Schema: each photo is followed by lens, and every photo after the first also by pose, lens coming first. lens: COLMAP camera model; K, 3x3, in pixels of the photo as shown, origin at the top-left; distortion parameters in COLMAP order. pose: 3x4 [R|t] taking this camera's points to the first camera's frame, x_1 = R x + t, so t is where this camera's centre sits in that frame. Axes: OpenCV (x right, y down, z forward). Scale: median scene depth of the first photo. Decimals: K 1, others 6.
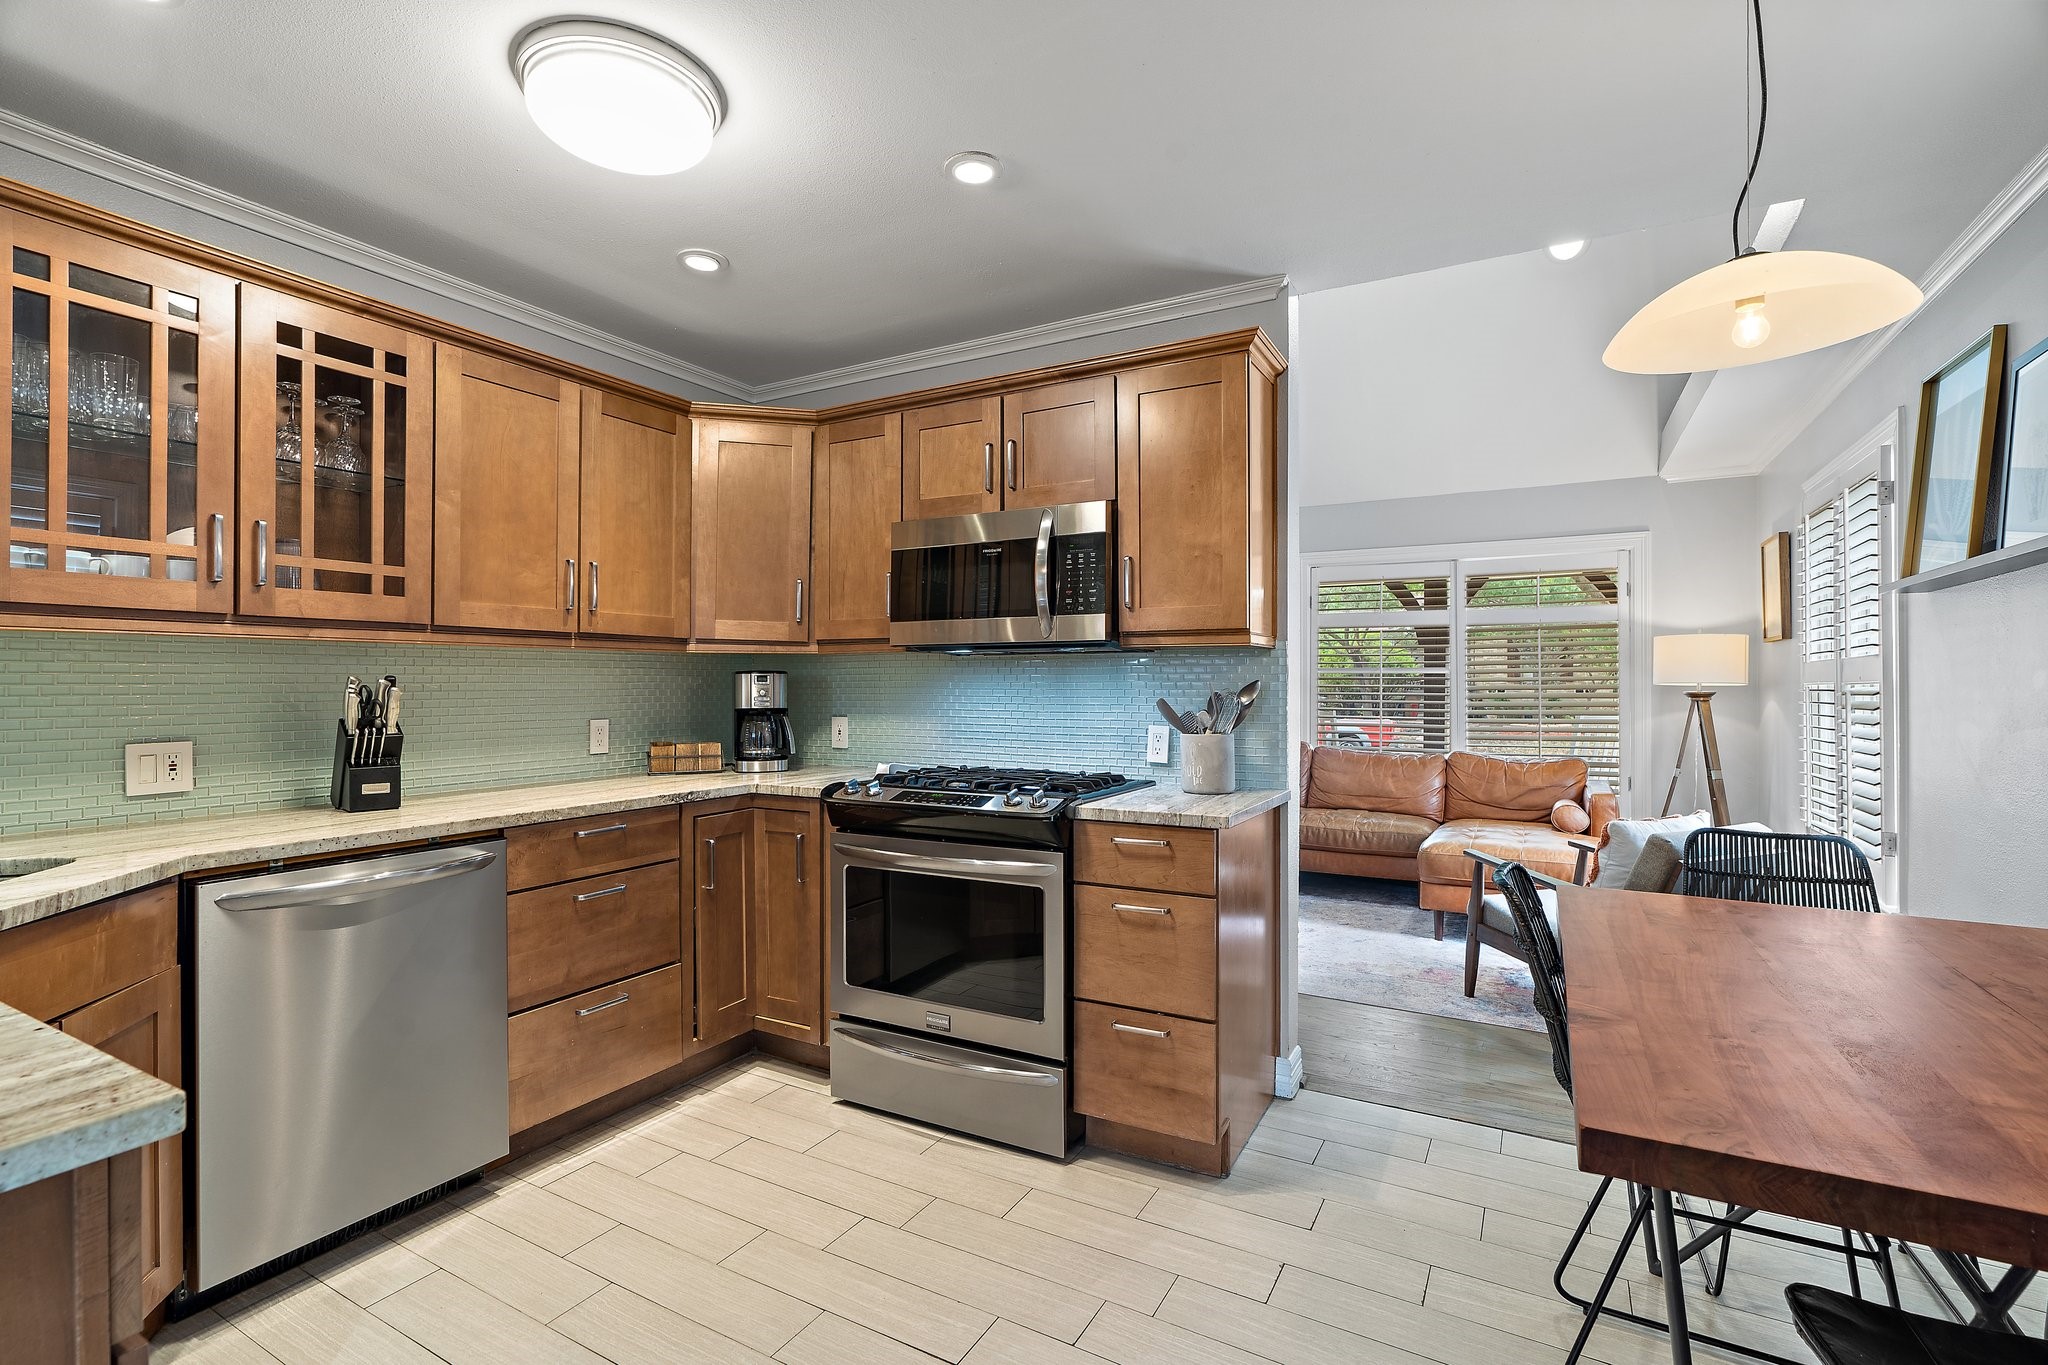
lens RADIAL K [[938.7, 0, 1024.0], [0, 938.7, 682.5], [0, 0, 1]] dist [0.000712, 0.000470]
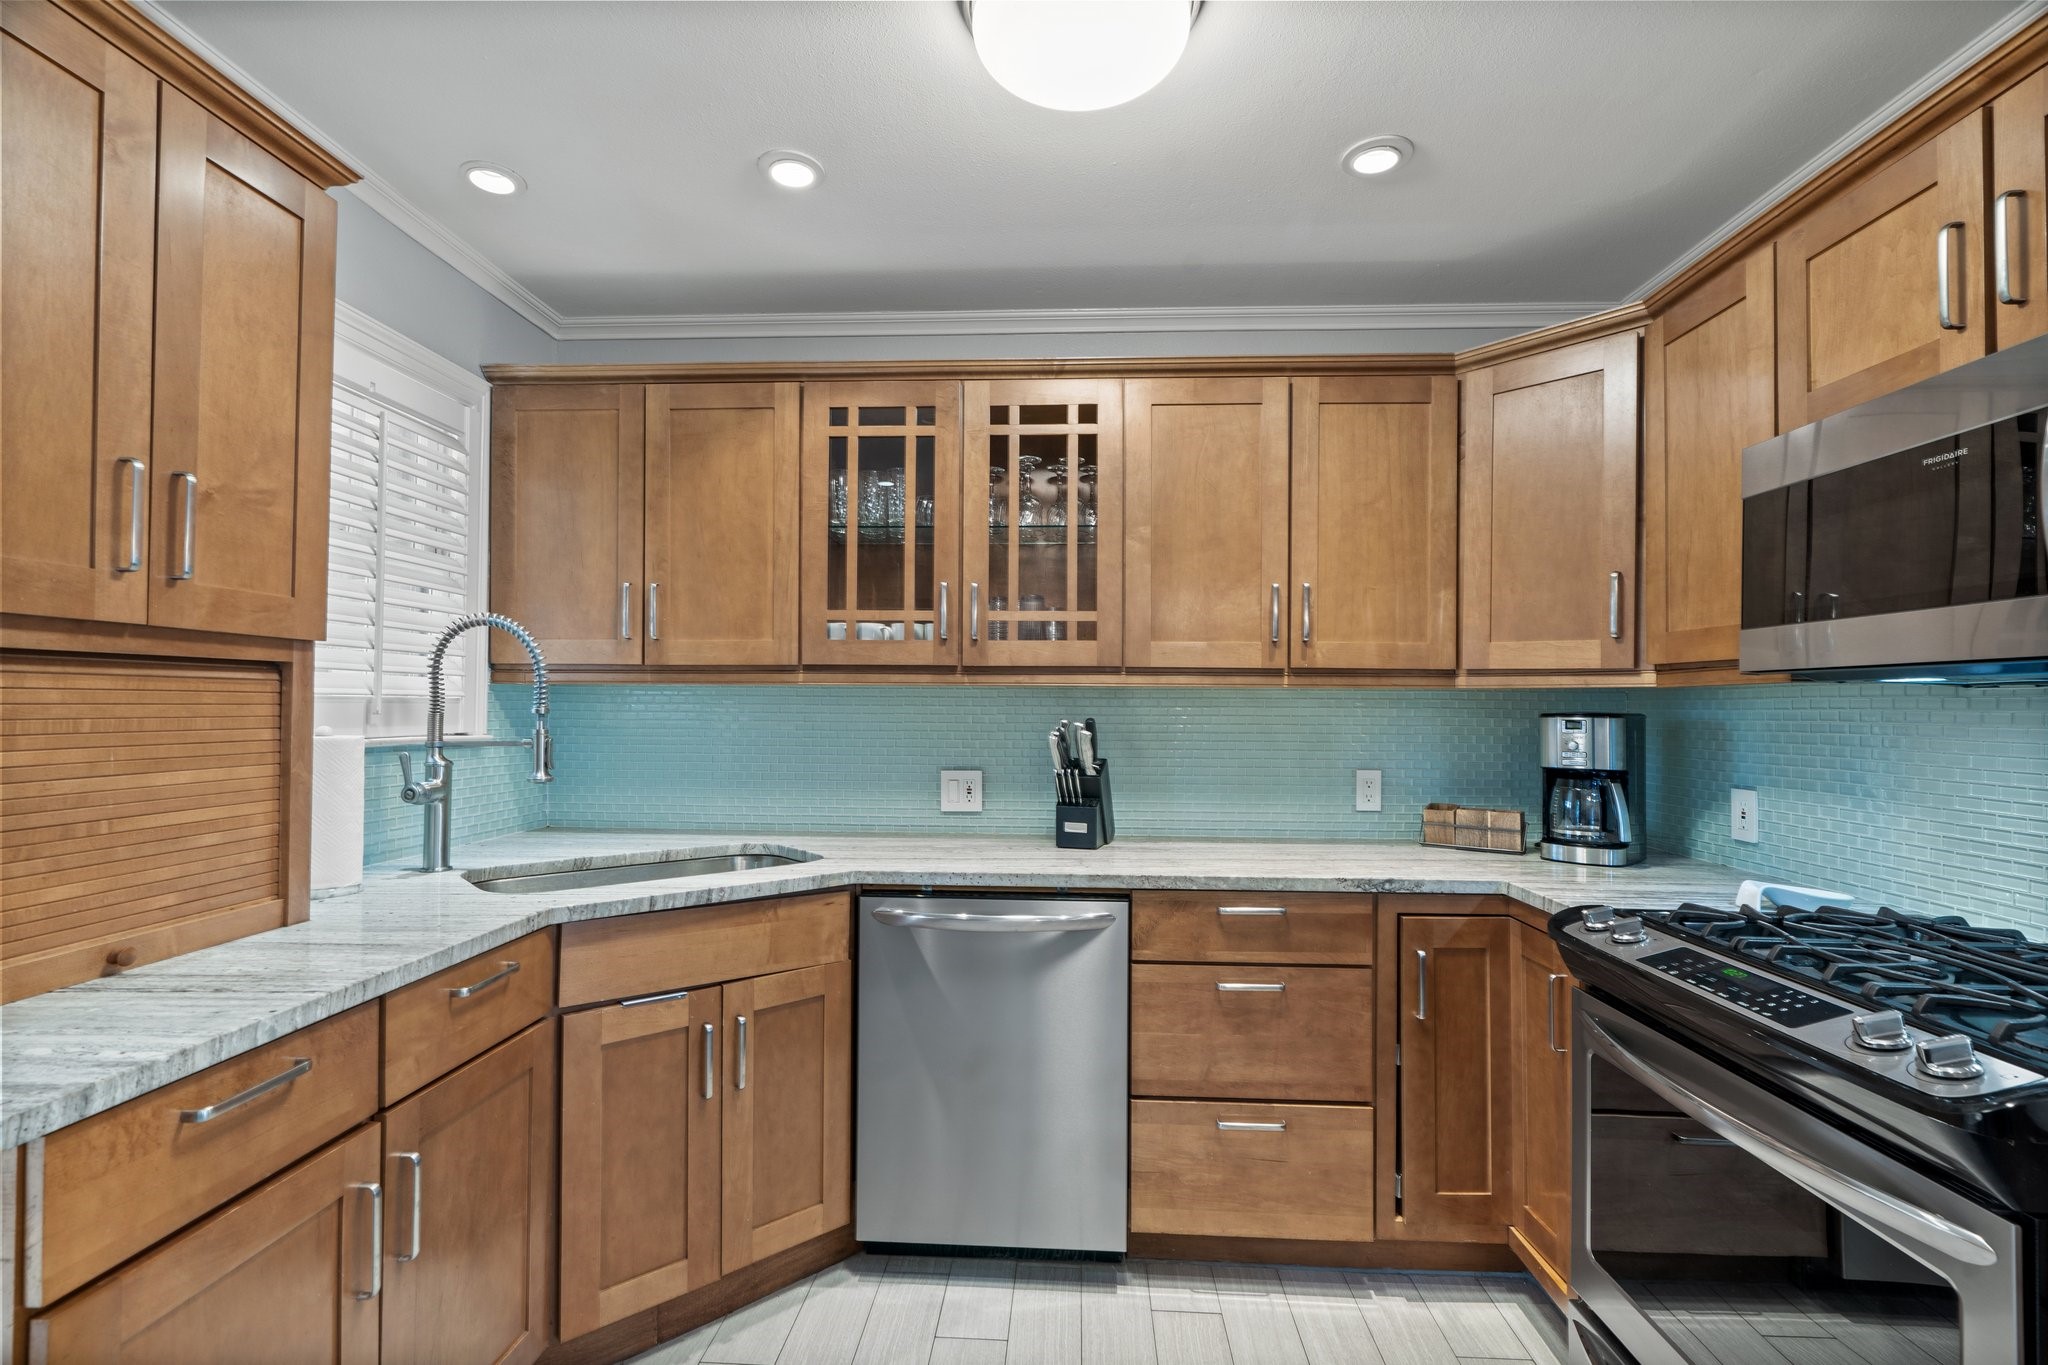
lens RADIAL K [[921.9, 0, 1024.4], [0, 921.9, 691.9], [0, 0, 1]] dist [-0.007226, 0.000107]
pose [[0.444935, -0.009550, -0.895512, 0.167371], [-0.007890, 0.999863, -0.014583, -0.018093], [0.895528, 0.013554, 0.444798, 0.422553]]
